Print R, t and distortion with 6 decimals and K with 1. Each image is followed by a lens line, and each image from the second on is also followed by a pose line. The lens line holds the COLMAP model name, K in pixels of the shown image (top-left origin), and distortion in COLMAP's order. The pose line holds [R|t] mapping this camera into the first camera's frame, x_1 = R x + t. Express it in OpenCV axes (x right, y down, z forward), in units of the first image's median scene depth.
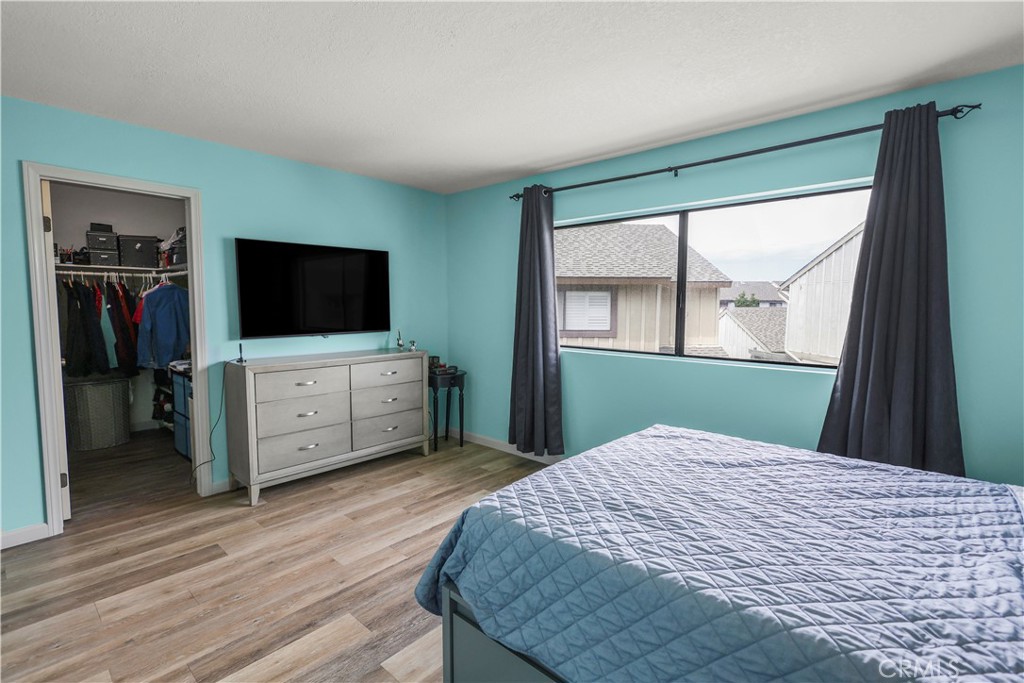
lens RADIAL K [[480.9, 0, 510.9], [0, 480.9, 344.4], [0, 0, 1]] dist [0.000206, 0.000150]
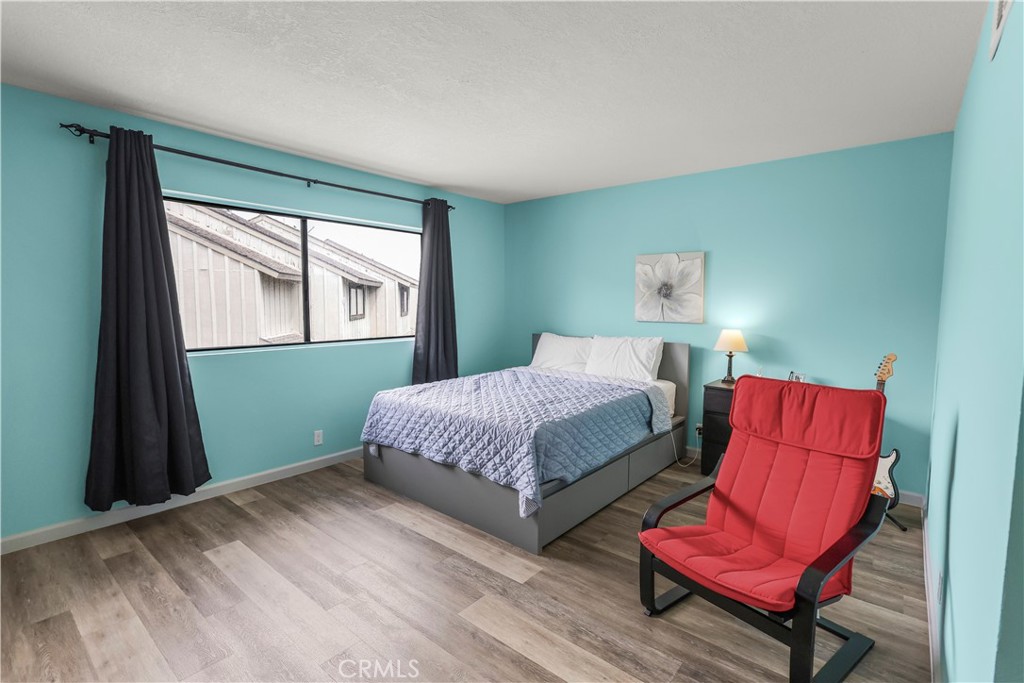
lens RADIAL K [[480.9, 0, 510.9], [0, 480.9, 344.4], [0, 0, 1]] dist [0.000206, 0.000150]
pose [[-0.042034, -0.098145, 0.994284, -0.809584], [0.072170, 0.992266, 0.100997, -0.055047], [-0.996506, 0.076003, -0.034626, 0.560043]]
